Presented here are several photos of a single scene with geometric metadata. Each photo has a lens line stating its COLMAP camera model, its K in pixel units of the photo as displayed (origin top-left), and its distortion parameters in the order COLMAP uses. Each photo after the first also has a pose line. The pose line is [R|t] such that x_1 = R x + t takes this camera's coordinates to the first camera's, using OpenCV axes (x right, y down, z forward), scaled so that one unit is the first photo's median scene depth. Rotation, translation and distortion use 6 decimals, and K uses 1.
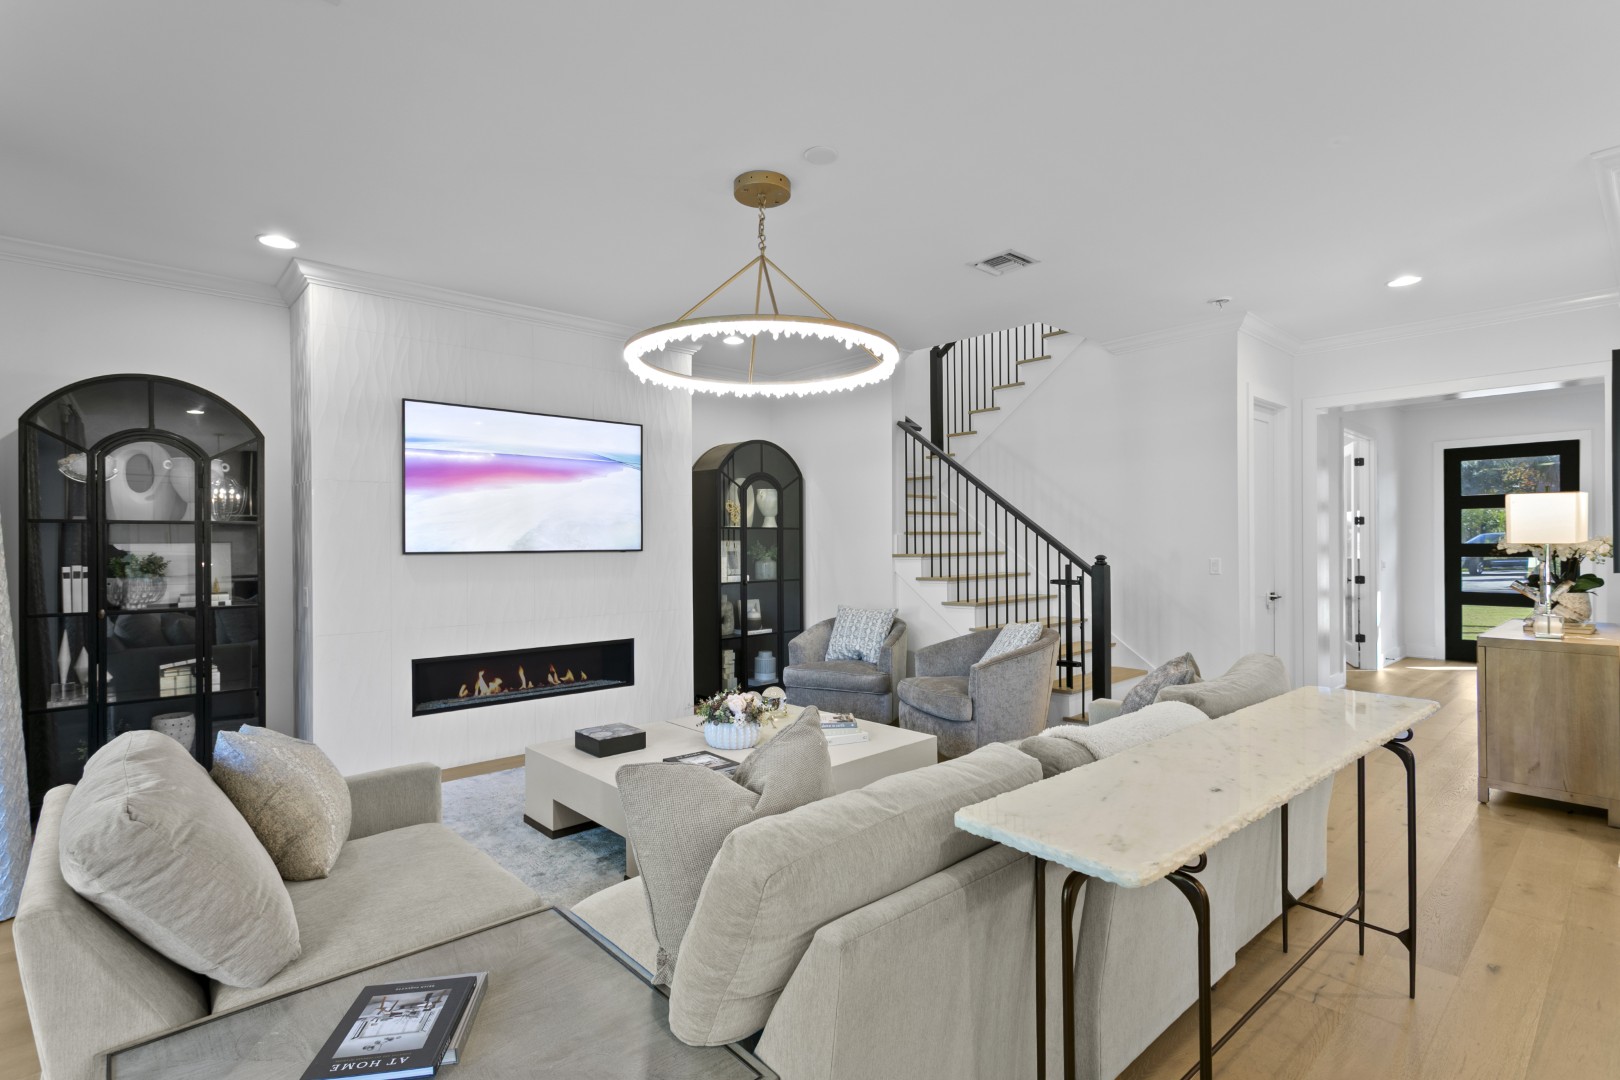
lens RADIAL K [[789.7, 0, 810.0], [0, 789.7, 540.0], [0, 0, 1]] dist [-0.002233, -0.000411]
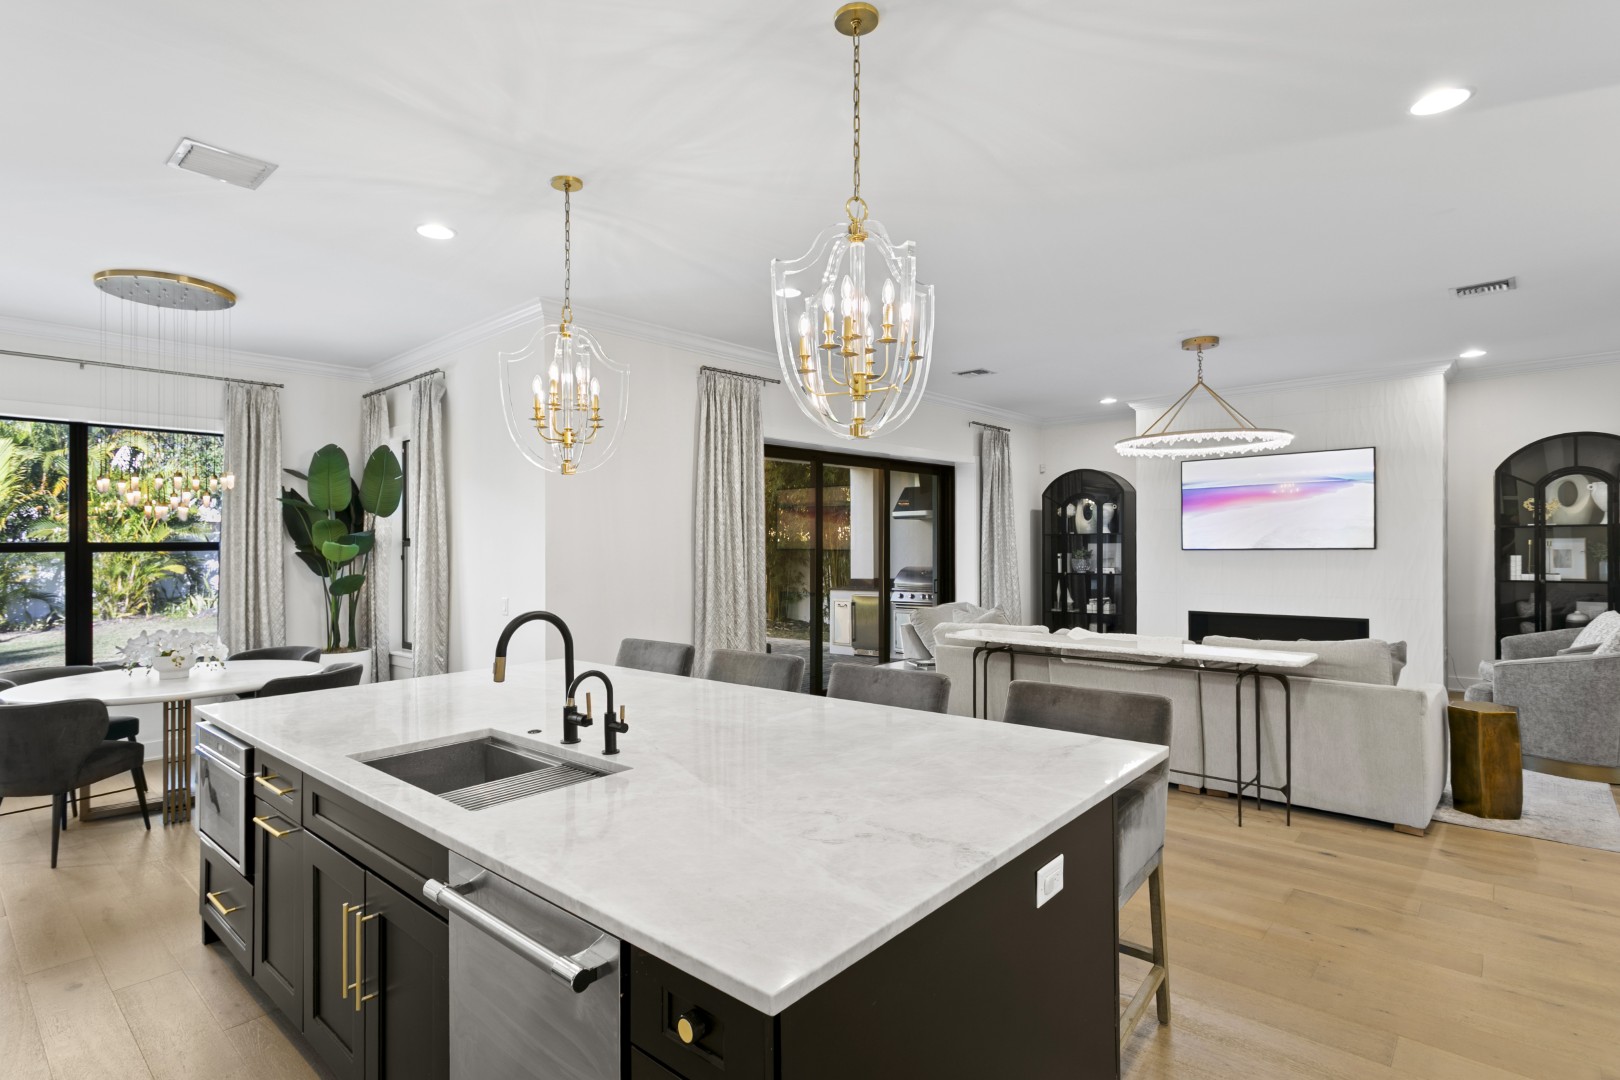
lens RADIAL K [[789.7, 0, 810.0], [0, 789.7, 540.0], [0, 0, 1]] dist [-0.002233, -0.000411]
pose [[0.112403, -0.006884, -0.993639, 1.138637], [0.007298, 0.999955, -0.006102, 0.000502], [0.993636, -0.006565, 0.112448, -0.025138]]
